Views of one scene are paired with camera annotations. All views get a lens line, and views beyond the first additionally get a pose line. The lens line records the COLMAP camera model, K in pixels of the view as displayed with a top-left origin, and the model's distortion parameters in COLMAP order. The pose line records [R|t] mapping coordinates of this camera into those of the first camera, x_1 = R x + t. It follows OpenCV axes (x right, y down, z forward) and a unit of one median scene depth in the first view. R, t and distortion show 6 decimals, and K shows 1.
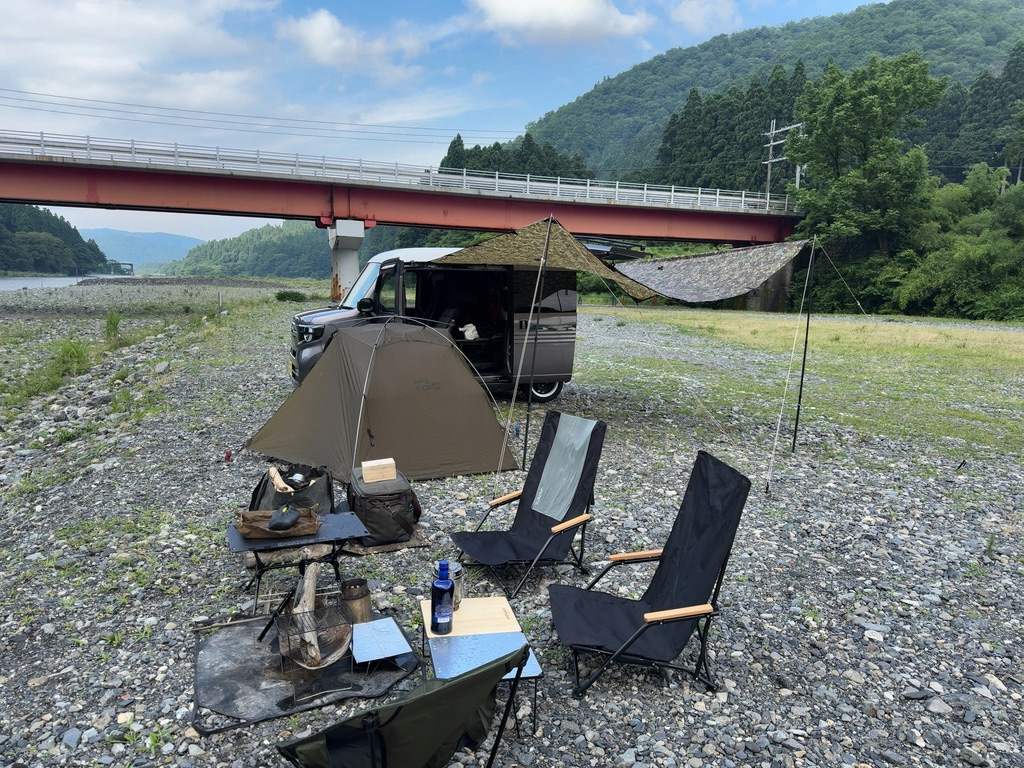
lens RADIAL K [[731.7, 0, 511.9], [0, 731.7, 377.2], [0, 0, 1]] dist [0.024074, -0.005685]
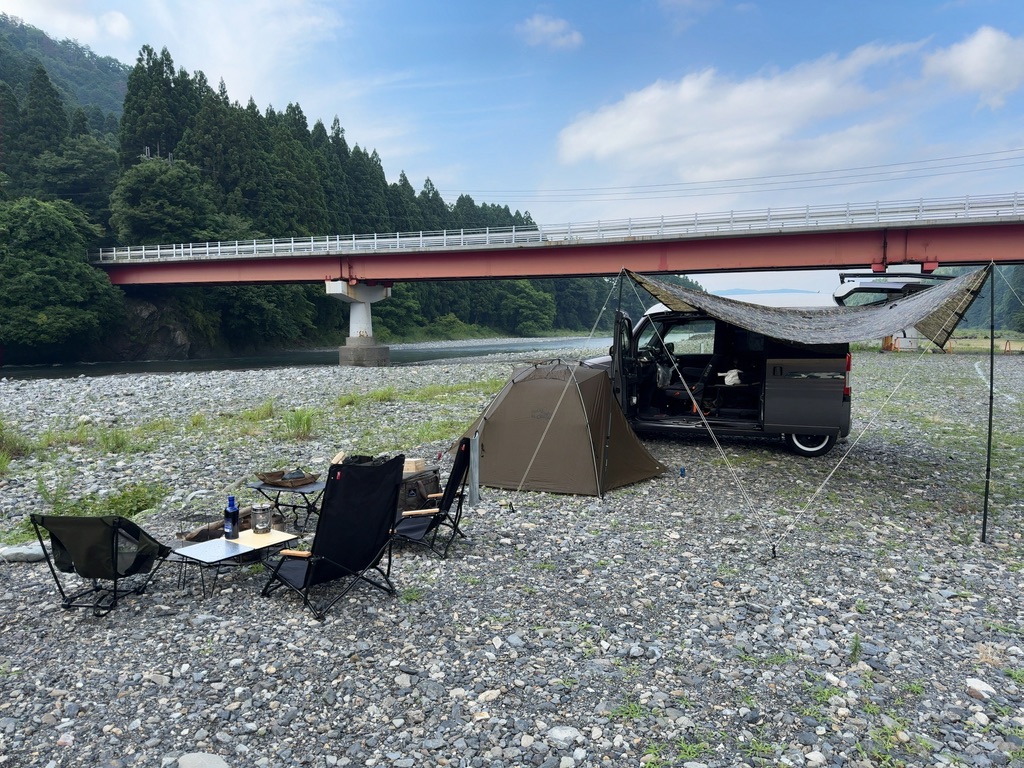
lens RADIAL K [[731.7, 0, 510.8], [0, 731.7, 392.7], [0, 0, 1]] dist [0.024074, -0.005685]
pose [[0.650932, 0.048151, -0.757607, 0.111286], [-0.089380, 0.995906, -0.013499, -0.000565], [0.753856, 0.076501, 0.652571, 0.034645]]
